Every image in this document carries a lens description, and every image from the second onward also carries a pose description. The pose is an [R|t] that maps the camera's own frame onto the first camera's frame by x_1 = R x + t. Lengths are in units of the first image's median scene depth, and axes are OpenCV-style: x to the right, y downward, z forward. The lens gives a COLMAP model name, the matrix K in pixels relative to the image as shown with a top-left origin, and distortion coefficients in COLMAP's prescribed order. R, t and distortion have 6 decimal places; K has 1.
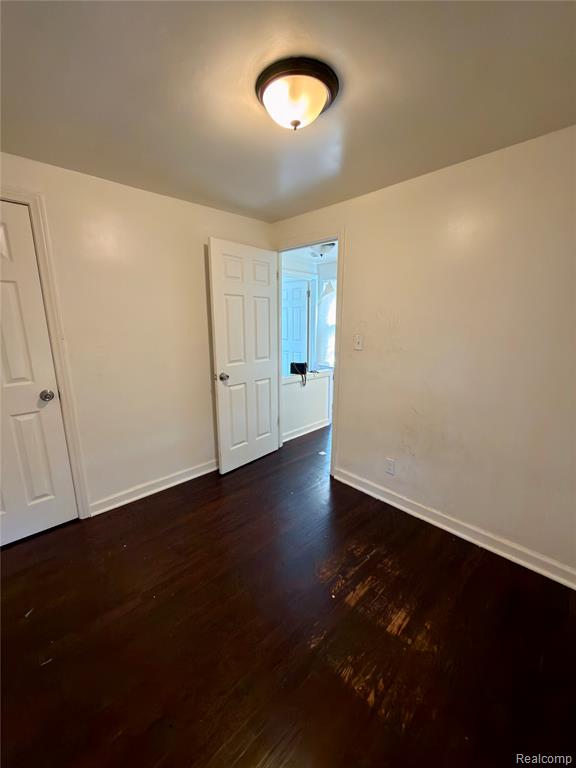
lens RADIAL K [[305.6, 0, 288.0], [0, 305.6, 384.0], [0, 0, 1]] dist [-0.000509, 0.000095]
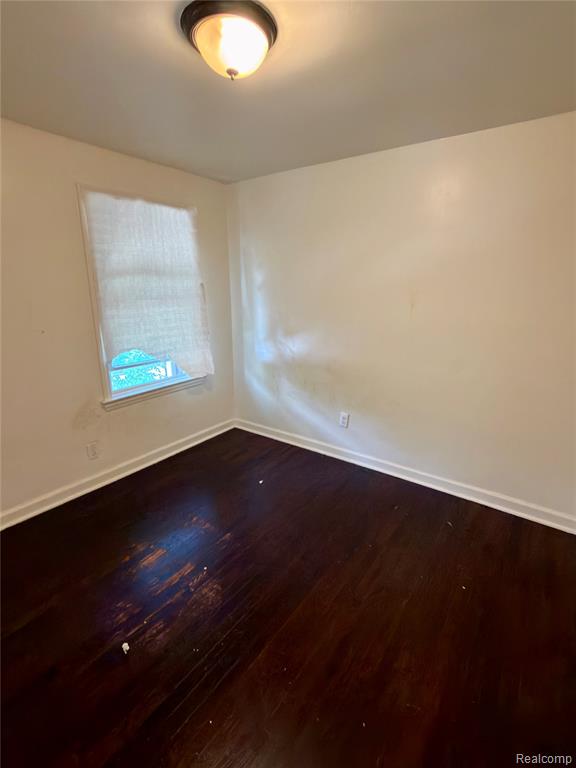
lens RADIAL K [[355.4, 0, 288.0], [0, 355.4, 384.0], [0, 0, 1]] dist [0.001316, 0.000250]
pose [[-0.983501, 0.044520, -0.175342, 0.044092], [-0.040527, 0.890389, 0.453392, -0.319320], [0.176307, 0.453018, -0.873894, 1.407178]]
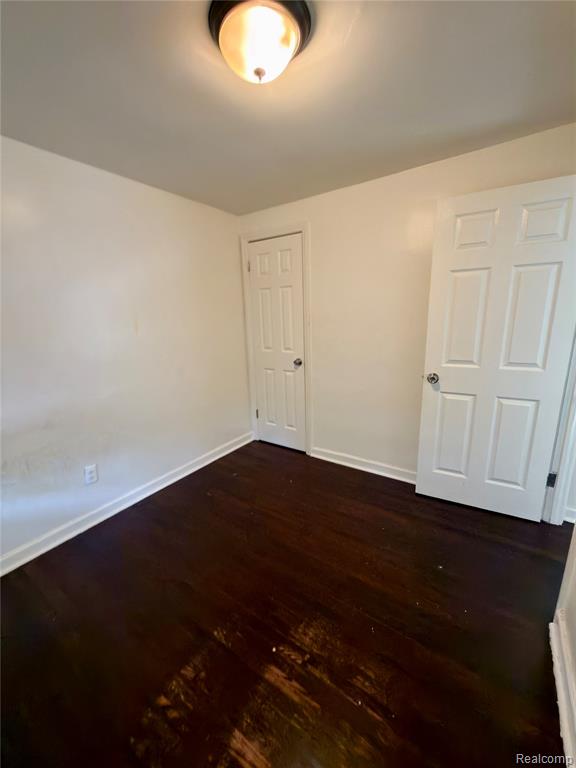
lens RADIAL K [[305.6, 0, 288.0], [0, 305.6, 384.0], [0, 0, 1]] dist [-0.000509, 0.000095]
pose [[0.206101, 0.221114, -0.953221, 0.607414], [-0.168220, 0.967639, 0.188087, -0.123679], [0.963963, 0.121585, 0.236628, 0.584227]]
